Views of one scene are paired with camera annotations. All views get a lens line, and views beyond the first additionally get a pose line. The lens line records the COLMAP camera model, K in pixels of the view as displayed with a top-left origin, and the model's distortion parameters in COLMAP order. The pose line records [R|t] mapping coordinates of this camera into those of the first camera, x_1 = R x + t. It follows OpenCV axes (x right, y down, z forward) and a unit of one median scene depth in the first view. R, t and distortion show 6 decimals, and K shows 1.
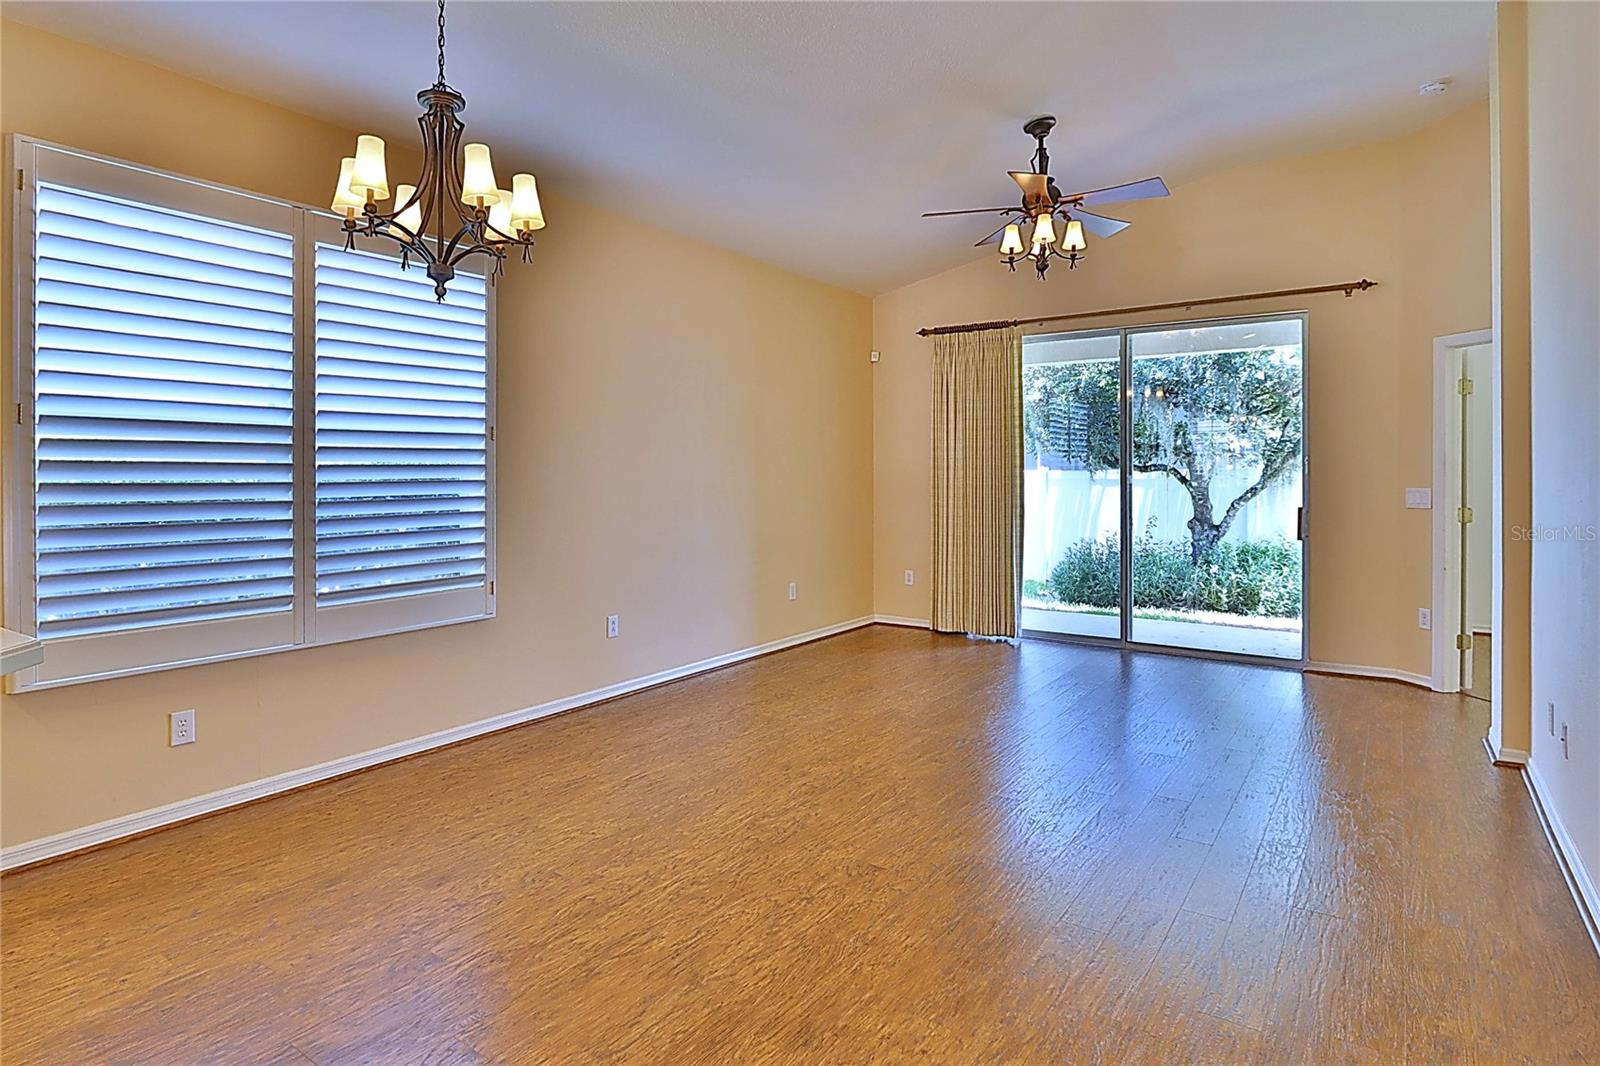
lens RADIAL K [[899.1, 0, 801.7], [0, 899.1, 471.6], [0, 0, 1]] dist [-0.003646, 0.000311]
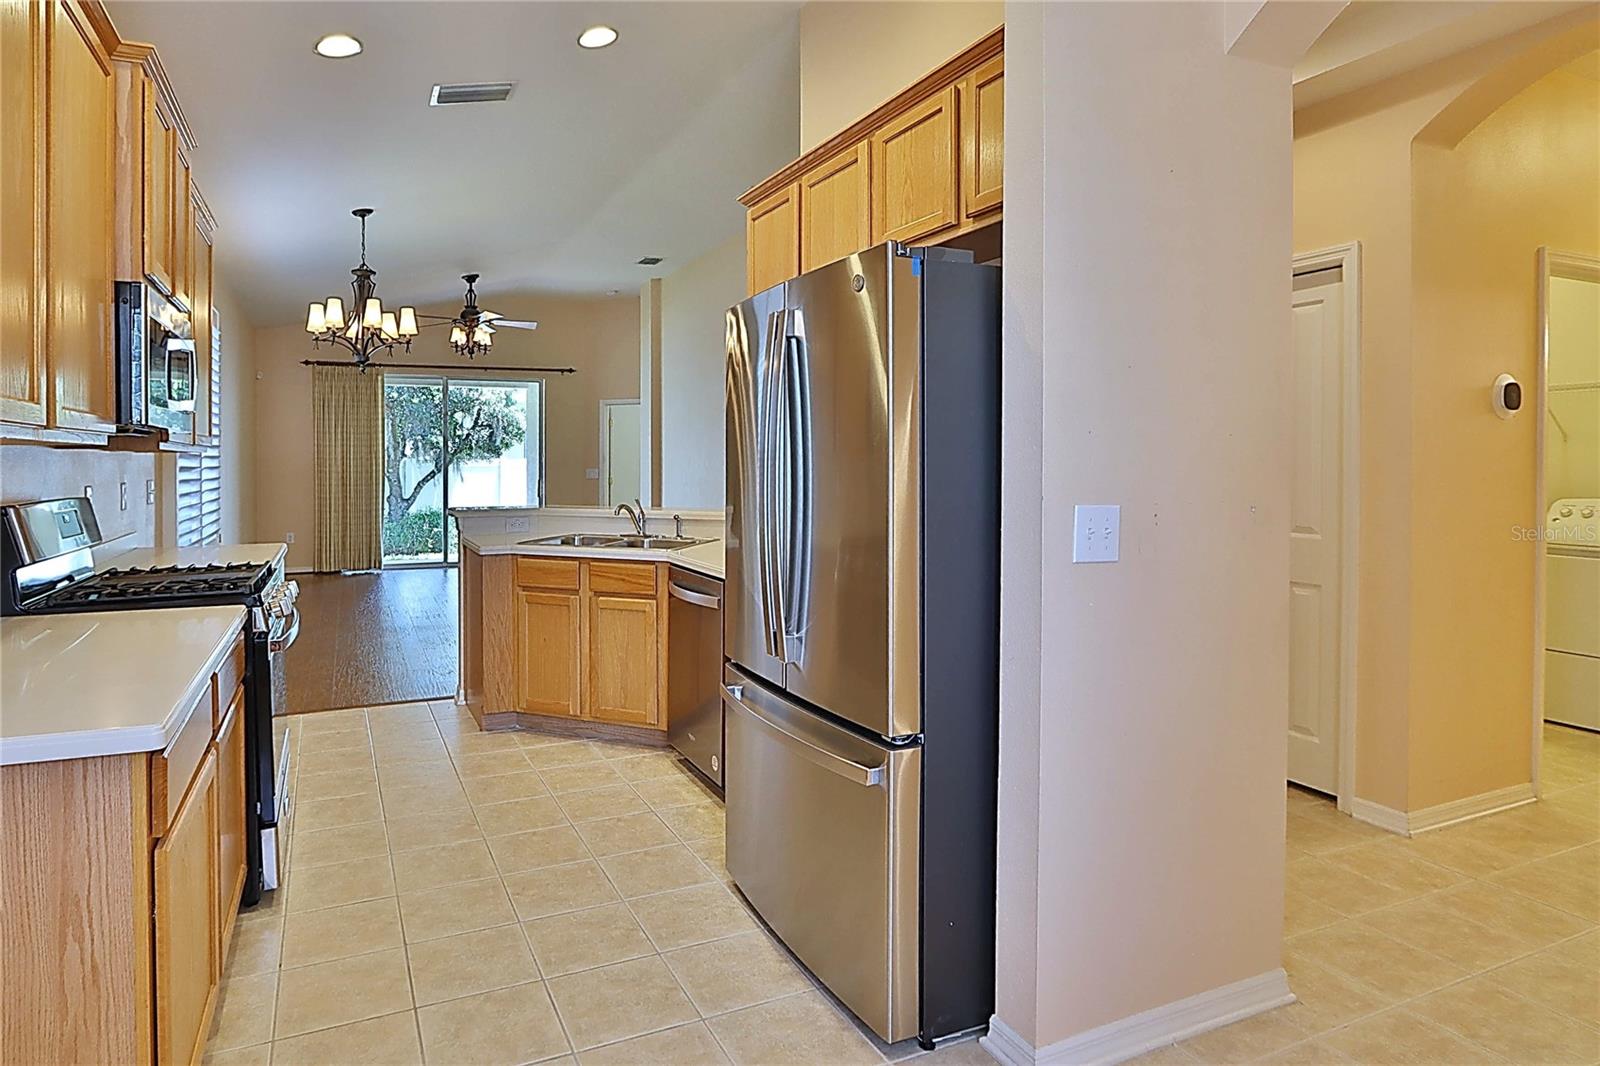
lens RADIAL K [[875.5, 0, 803.7], [0, 875.5, 468.6], [0, 0, 1]] dist [0.002433, 0.001204]
pose [[0.474729, -0.006647, 0.880107, -0.689521], [0.000223, 0.999972, 0.007432, 0.001472], [-0.880132, -0.003332, 0.474717, -0.329399]]
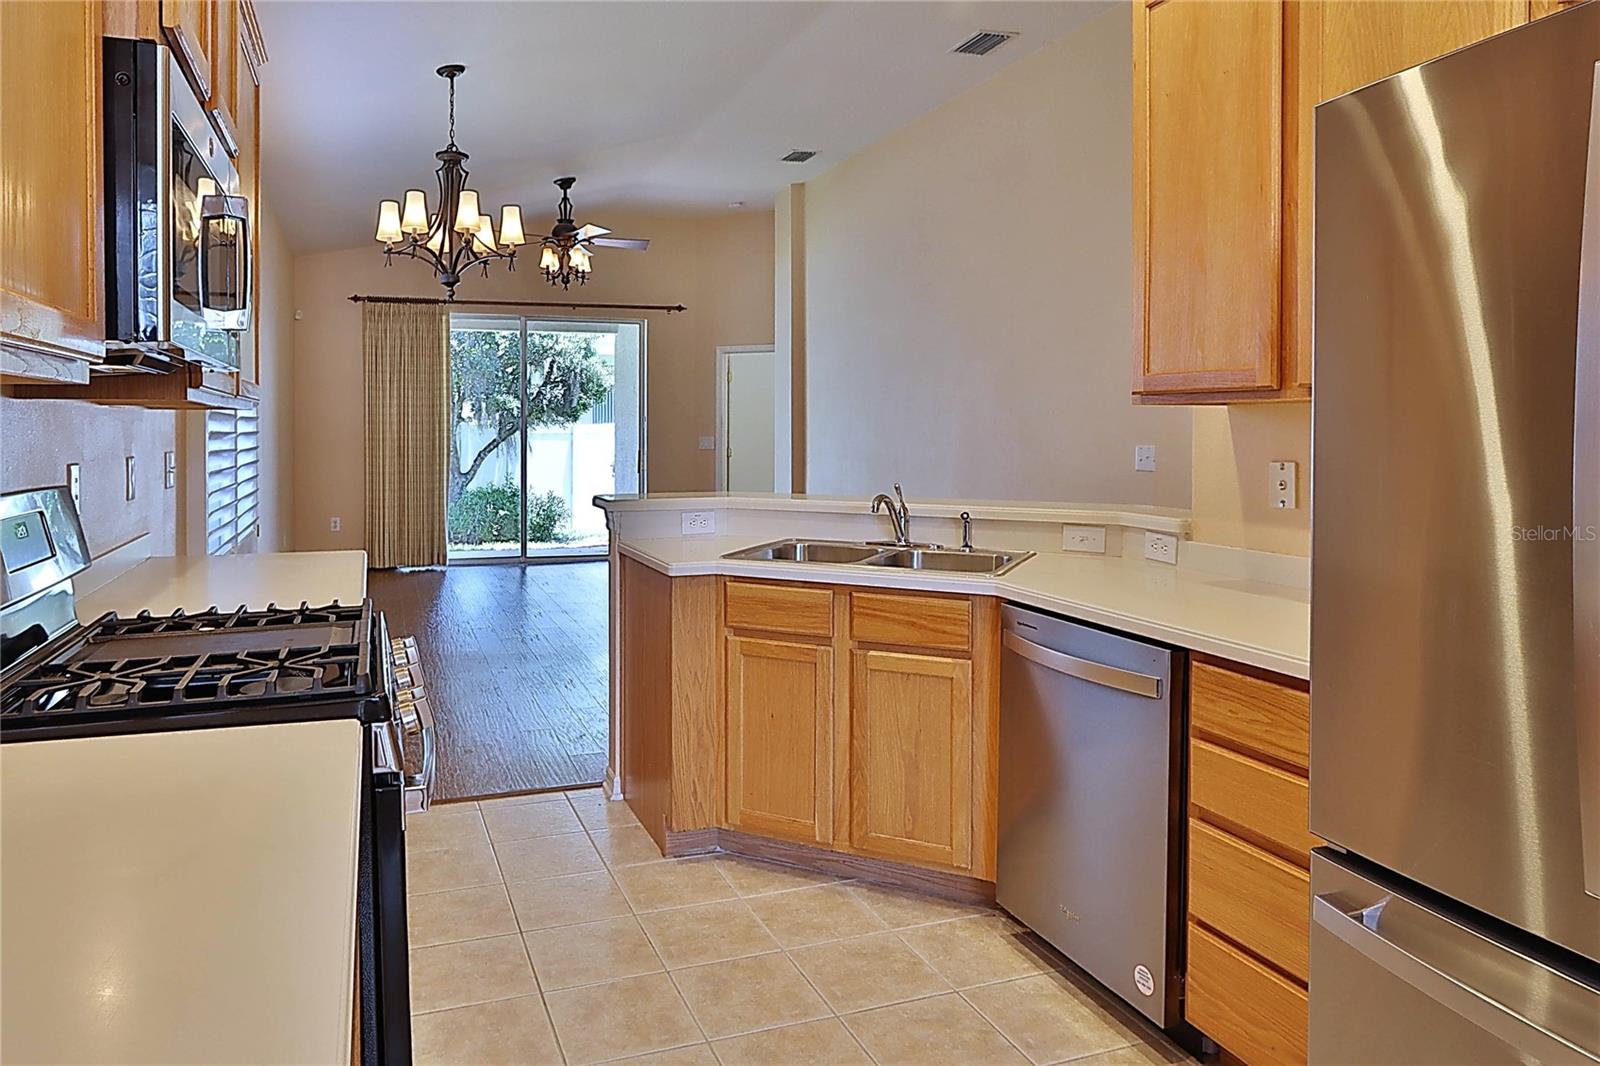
lens RADIAL K [[1045.9, 0, 798.9], [0, 1045.9, 444.7], [0, 0, 1]] dist [-0.002896, -0.002140]
pose [[0.556988, -0.010765, 0.830451, -0.609307], [-0.002956, 0.999884, 0.014944, 0.002507], [-0.830515, -0.010779, 0.556892, -0.154485]]
